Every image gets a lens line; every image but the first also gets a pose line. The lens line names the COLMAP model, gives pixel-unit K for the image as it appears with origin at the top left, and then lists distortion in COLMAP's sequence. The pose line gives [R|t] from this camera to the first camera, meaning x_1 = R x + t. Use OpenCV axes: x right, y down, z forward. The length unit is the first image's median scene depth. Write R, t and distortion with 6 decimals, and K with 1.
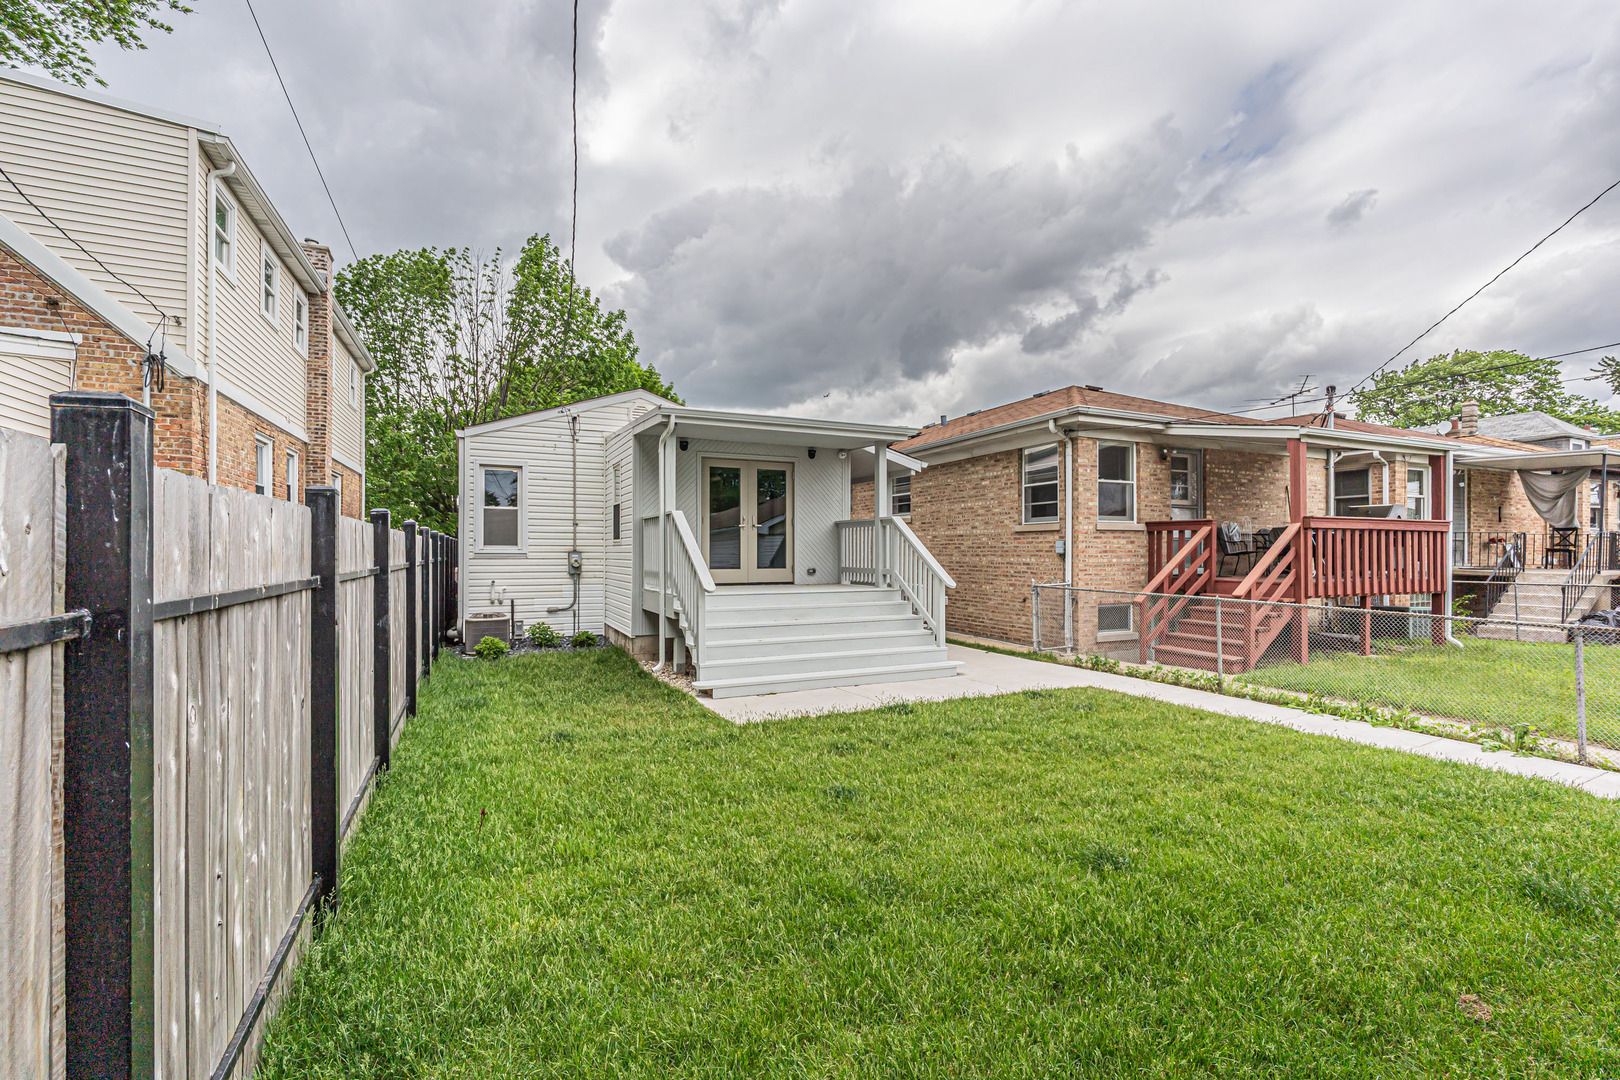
lens RADIAL K [[713.2, 0, 804.0], [0, 713.2, 540.2], [0, 0, 1]] dist [-0.003628, -0.001346]
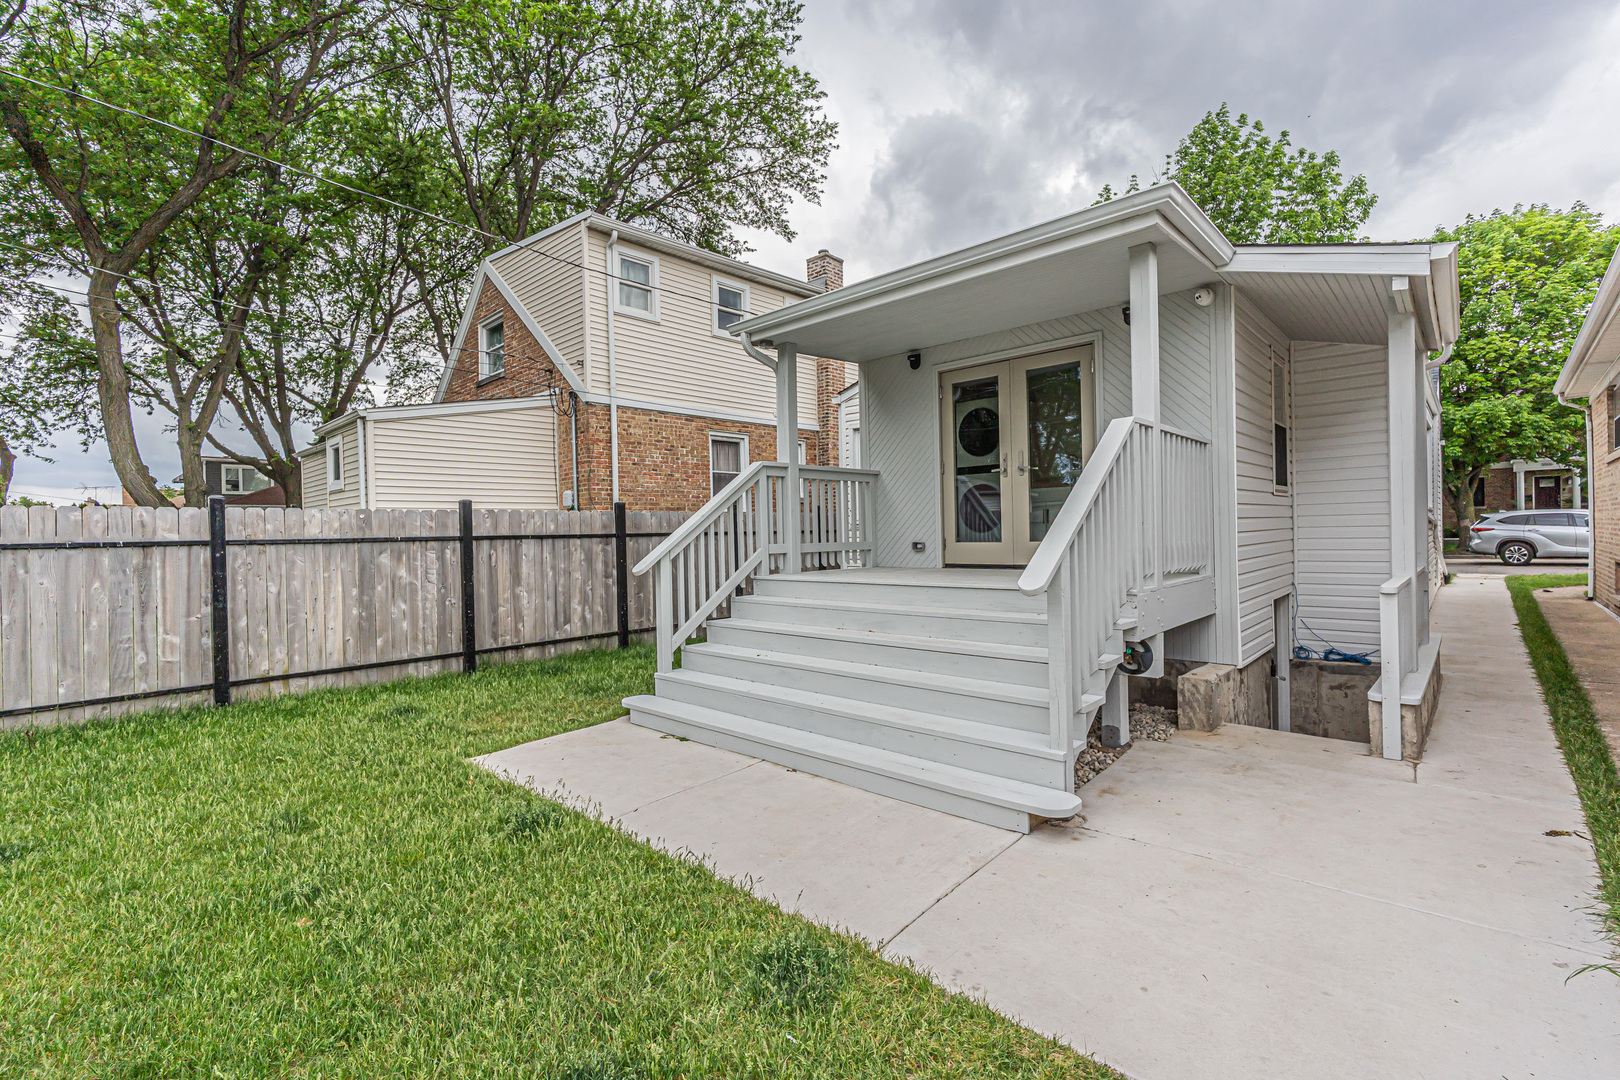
lens RADIAL K [[713.2, 0, 784.2], [0, 713.2, 500.3], [0, 0, 1]] dist [-0.003628, -0.001346]
pose [[0.379759, -0.052852, -0.923574, 0.400676], [0.037652, 0.998422, -0.041653, 0.023602], [0.924319, -0.018956, 0.381150, 0.602261]]
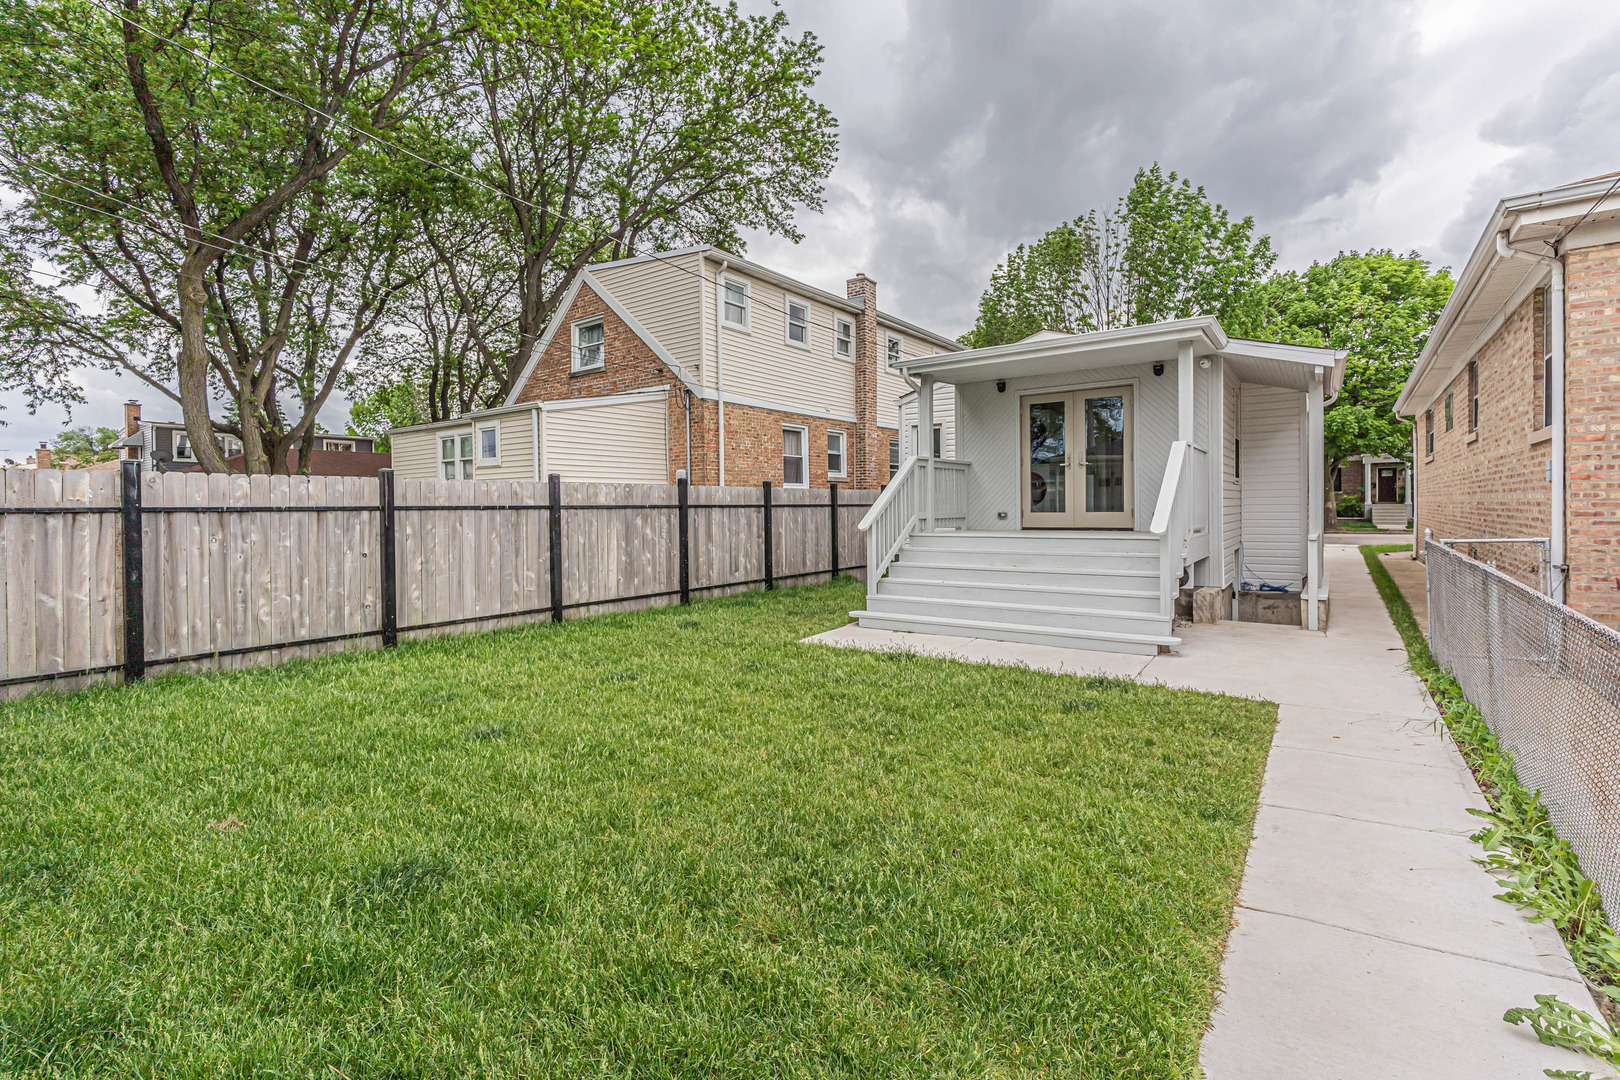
lens RADIAL K [[713.2, 0, 795.9], [0, 713.2, 478.6], [0, 0, 1]] dist [-0.003628, -0.001346]
pose [[0.496522, -0.041973, -0.867009, 0.528571], [0.026176, 0.999100, -0.033377, 0.018745], [0.867629, -0.006123, 0.497174, 0.251466]]
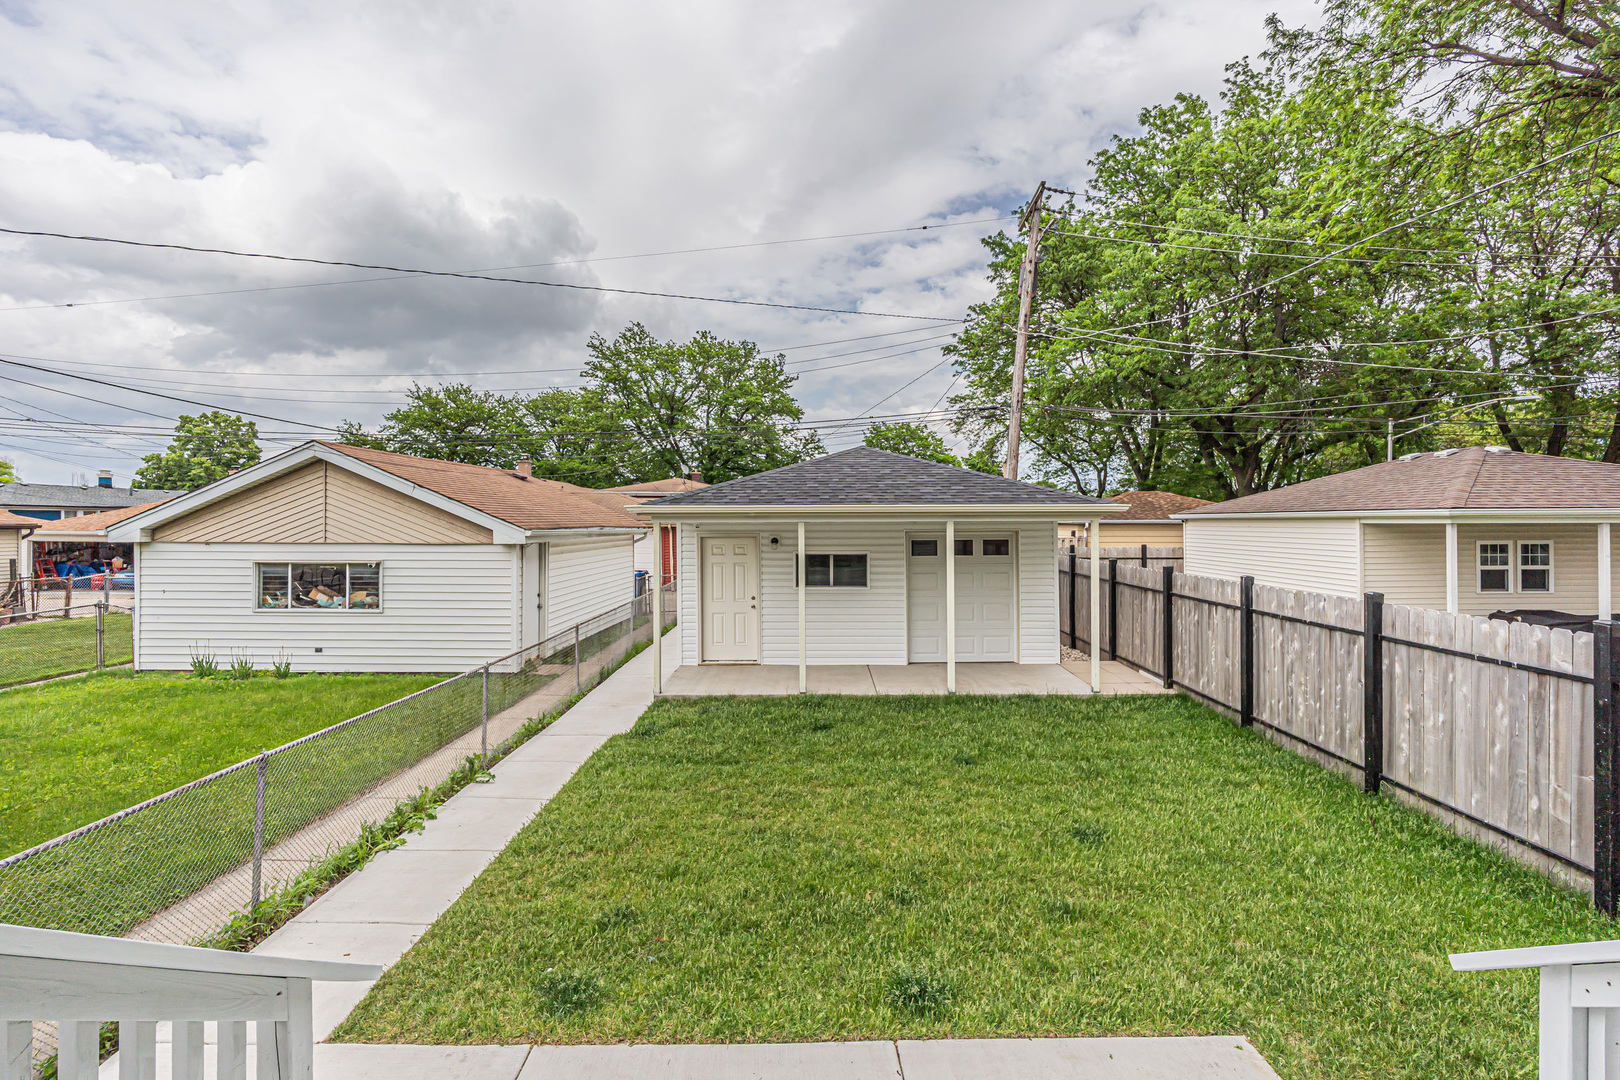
lens RADIAL K [[713.2, 0, 831.9], [0, 713.2, 575.3], [0, 0, 1]] dist [-0.003628, -0.001346]
pose [[-0.925930, -0.030789, 0.376438, -0.018698], [-0.009754, 0.998289, 0.057660, -0.061500], [-0.377569, 0.049717, -0.924646, 0.925403]]
